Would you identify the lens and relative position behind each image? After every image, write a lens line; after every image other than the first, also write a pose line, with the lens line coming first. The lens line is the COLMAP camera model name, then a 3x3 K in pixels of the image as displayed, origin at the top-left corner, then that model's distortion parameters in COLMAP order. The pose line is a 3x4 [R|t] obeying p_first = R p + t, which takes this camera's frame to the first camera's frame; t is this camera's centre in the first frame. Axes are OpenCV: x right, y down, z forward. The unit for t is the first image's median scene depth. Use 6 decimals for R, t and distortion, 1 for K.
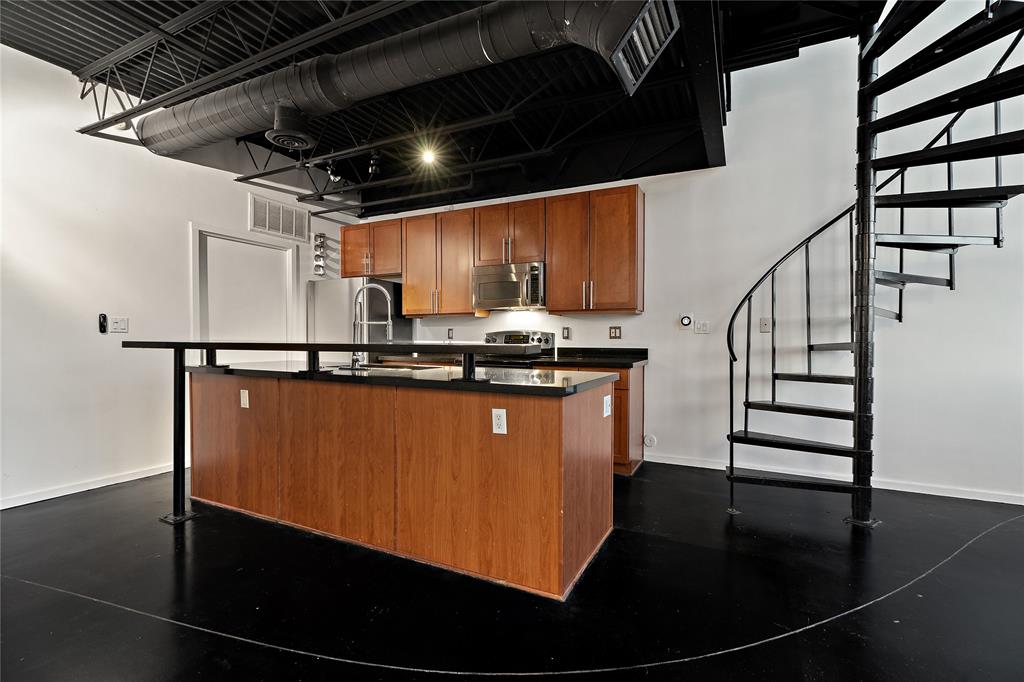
lens RADIAL K [[454.4, 0, 512.0], [0, 454.4, 341.0], [0, 0, 1]] dist [0.001655, -0.000127]
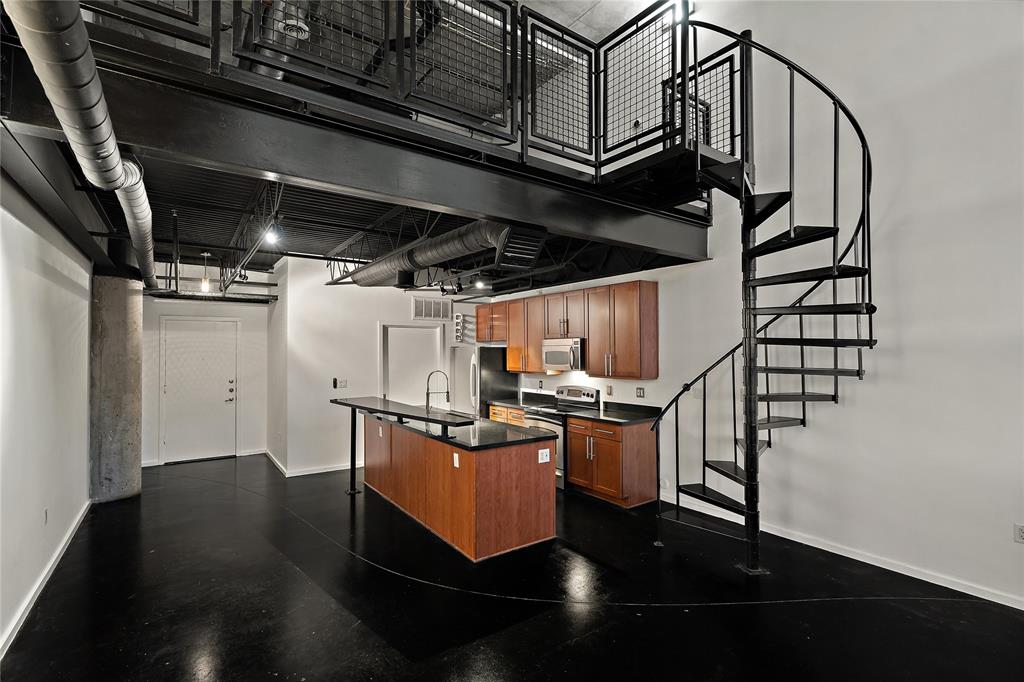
lens RADIAL K [[466.3, 0, 512.0], [0, 466.3, 341.0], [0, 0, 1]] dist [0.002094, -0.000006]
pose [[0.886812, -0.019054, -0.461737, 0.479048], [-0.001192, 0.999052, -0.043516, -0.097474], [0.462129, 0.039141, 0.885949, -0.278322]]
